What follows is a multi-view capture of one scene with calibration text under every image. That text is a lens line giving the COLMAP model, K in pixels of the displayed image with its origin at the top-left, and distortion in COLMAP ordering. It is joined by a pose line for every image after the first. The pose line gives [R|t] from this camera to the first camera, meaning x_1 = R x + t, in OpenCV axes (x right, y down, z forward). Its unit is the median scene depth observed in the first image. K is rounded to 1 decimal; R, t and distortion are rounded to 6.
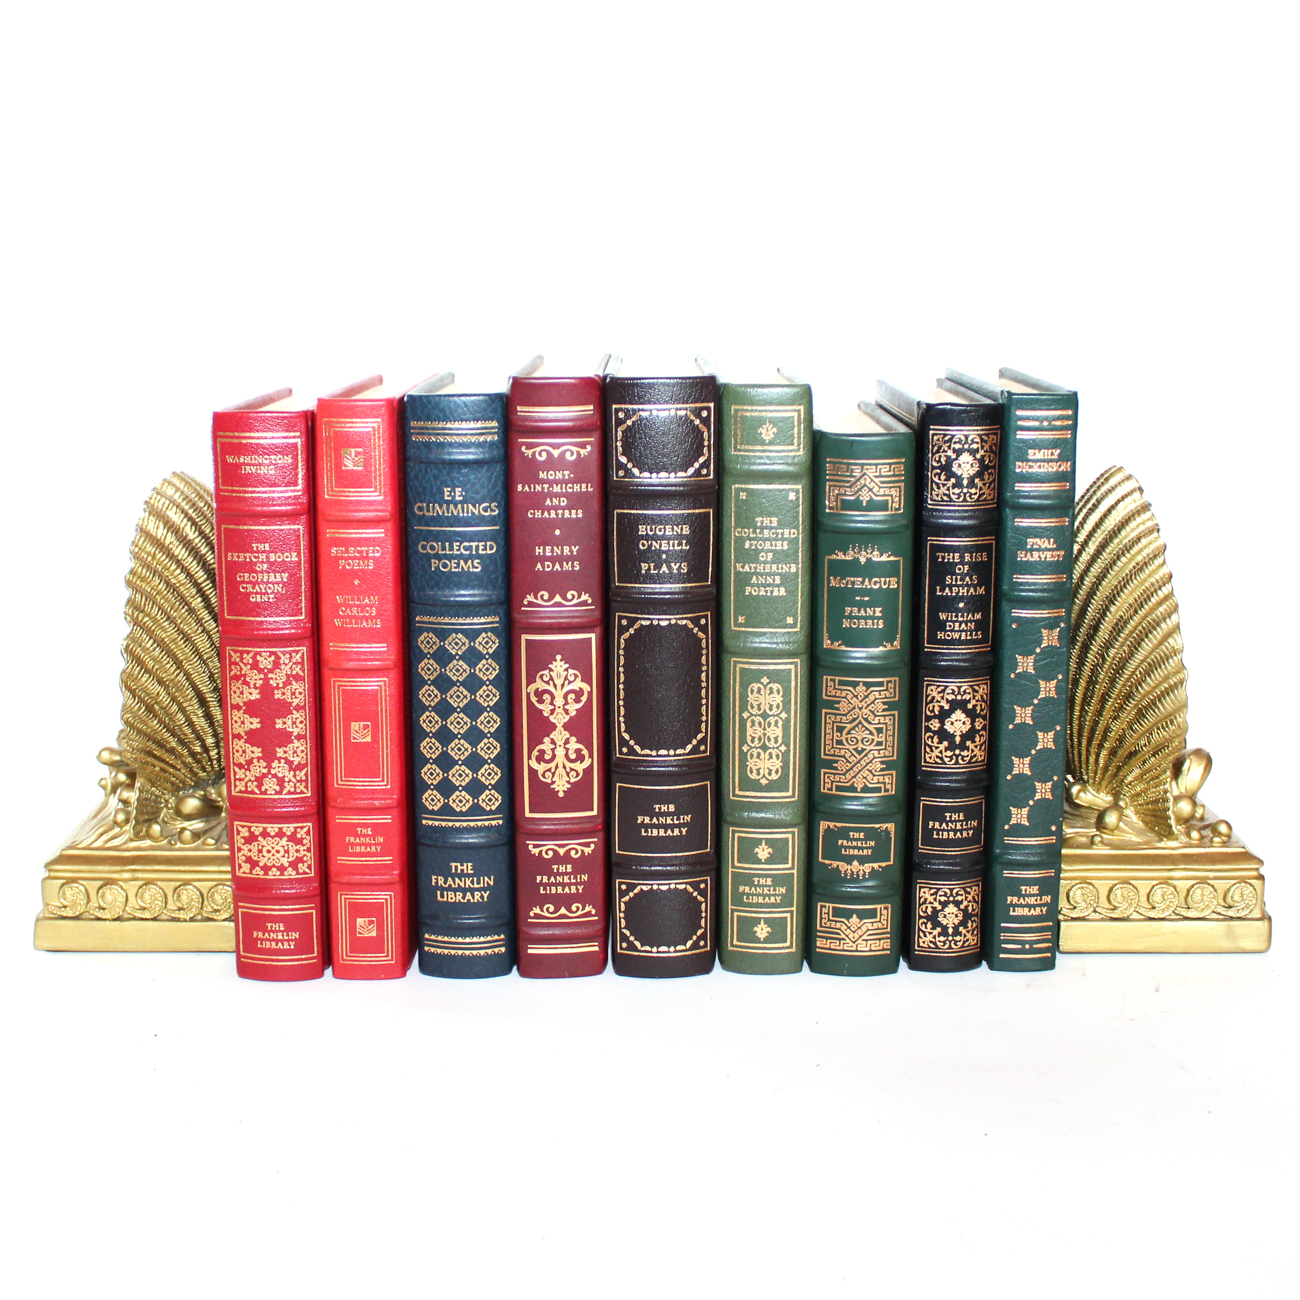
lens RADIAL K [[1744.9, 0, 614.7], [0, 1744.9, 649.9], [0, 0, 1]] dist [-0.105589, 0.051727]
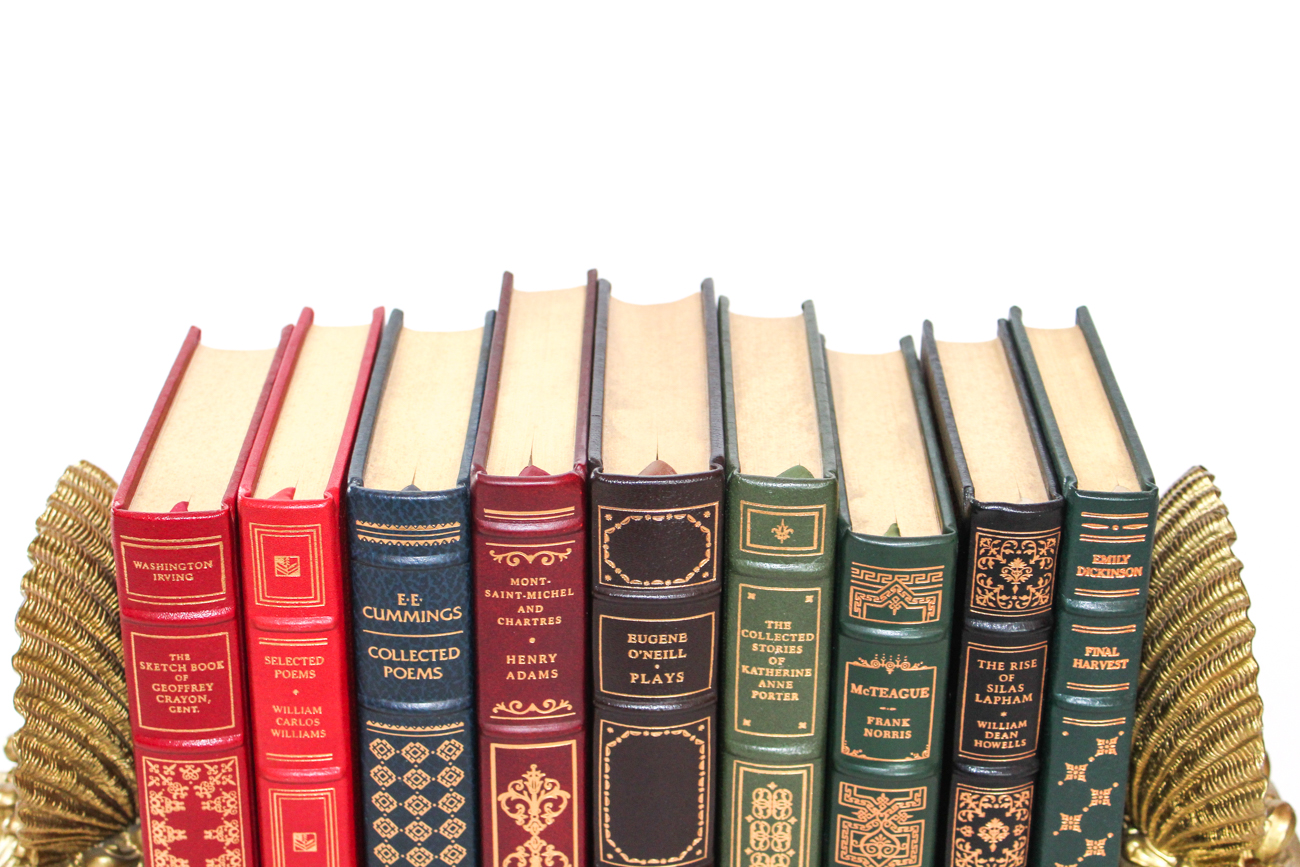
lens RADIAL K [[2388.9, 0, 650.0], [0, 2388.9, 433.5], [0, 0, 1]] dist [0.072419, -0.055594]
pose [[0.999728, 0.004633, 0.022869, -0.002545], [-0.010791, 0.960785, 0.277086, -0.482079], [-0.020688, -0.277257, 0.960573, -0.091977]]
